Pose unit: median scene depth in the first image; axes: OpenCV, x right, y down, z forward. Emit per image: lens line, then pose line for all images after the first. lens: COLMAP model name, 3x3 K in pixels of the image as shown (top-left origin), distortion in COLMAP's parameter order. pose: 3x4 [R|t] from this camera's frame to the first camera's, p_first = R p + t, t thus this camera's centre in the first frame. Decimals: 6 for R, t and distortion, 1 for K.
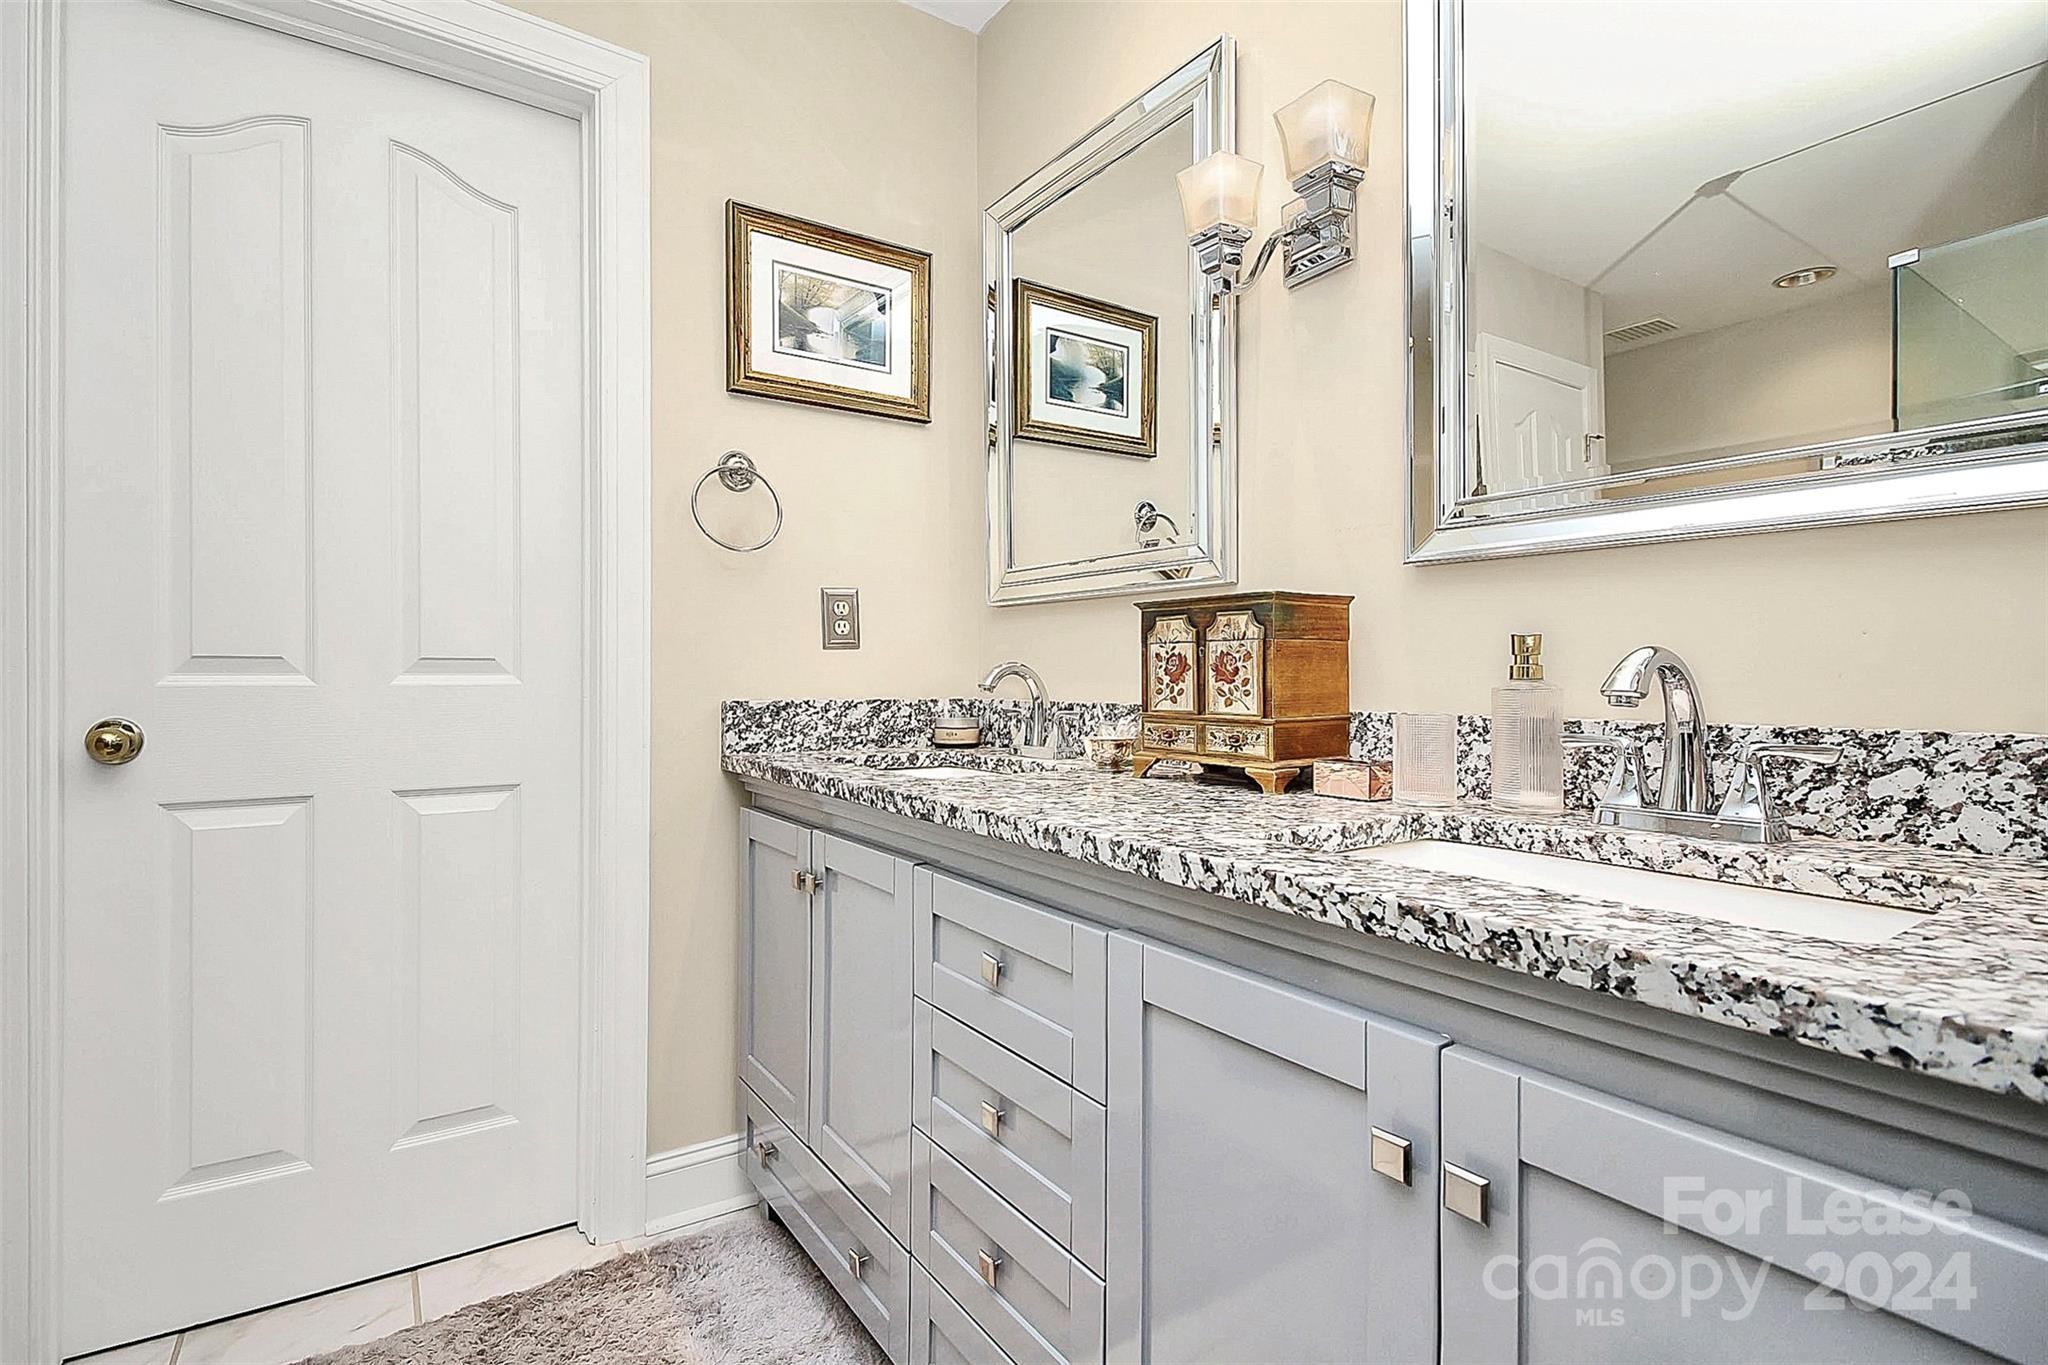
lens RADIAL K [[981.8, 0, 1023.8], [0, 981.8, 665.0], [0, 0, 1]] dist [-0.000927, -0.001660]
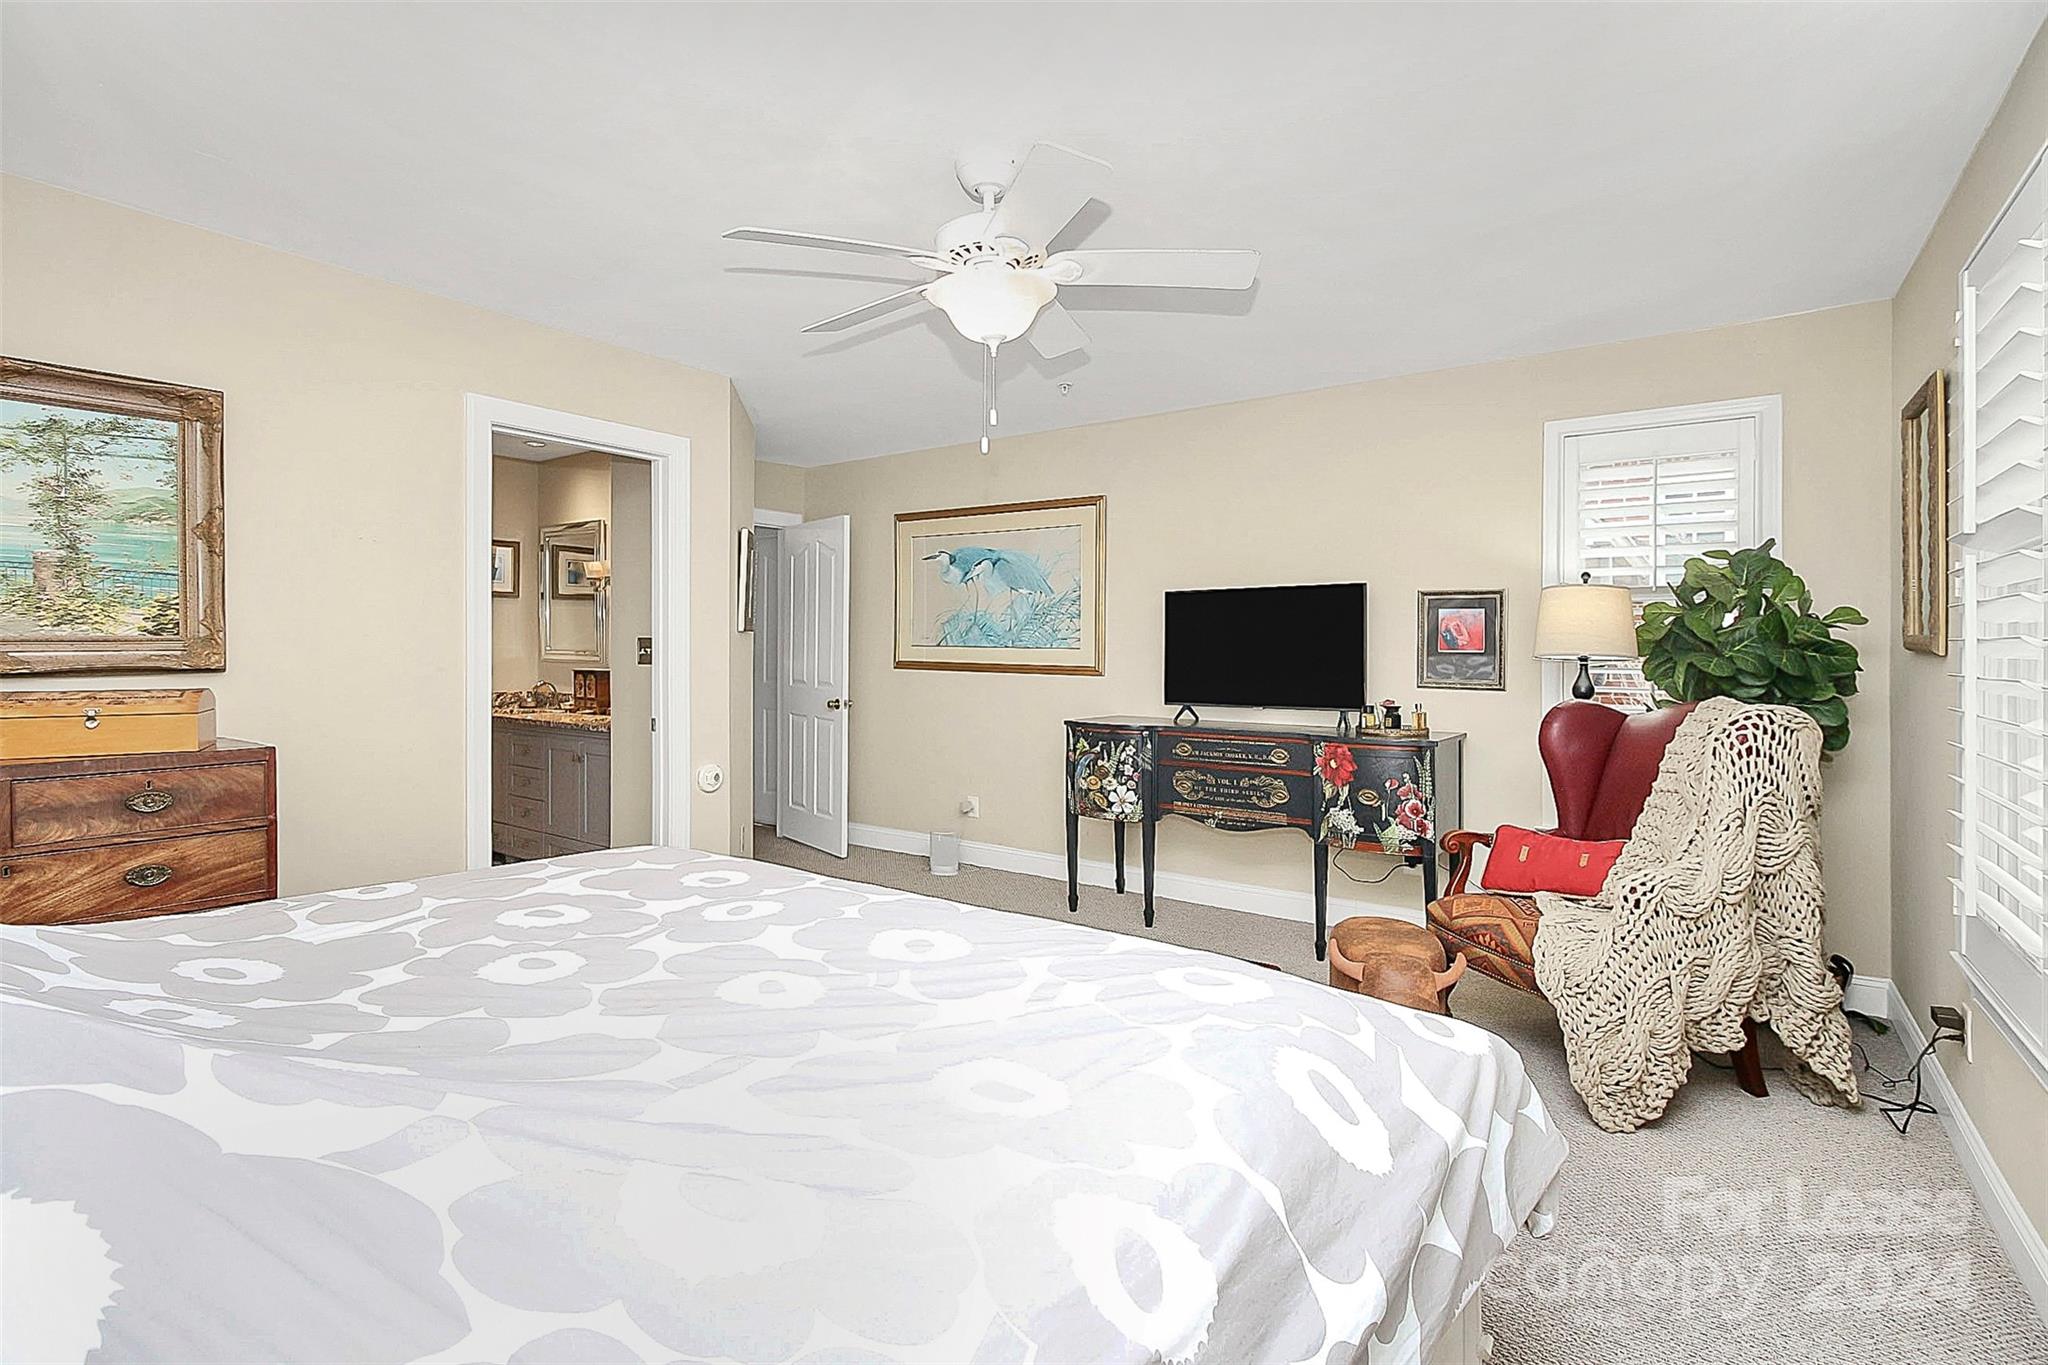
lens RADIAL K [[981.8, 0, 1023.8], [0, 981.8, 665.0], [0, 0, 1]] dist [-0.000927, -0.001660]
pose [[0.935529, -0.003451, 0.353234, 0.434673], [-0.007240, 0.999555, 0.028939, -0.219719], [-0.353177, -0.029631, 0.935087, -3.547597]]
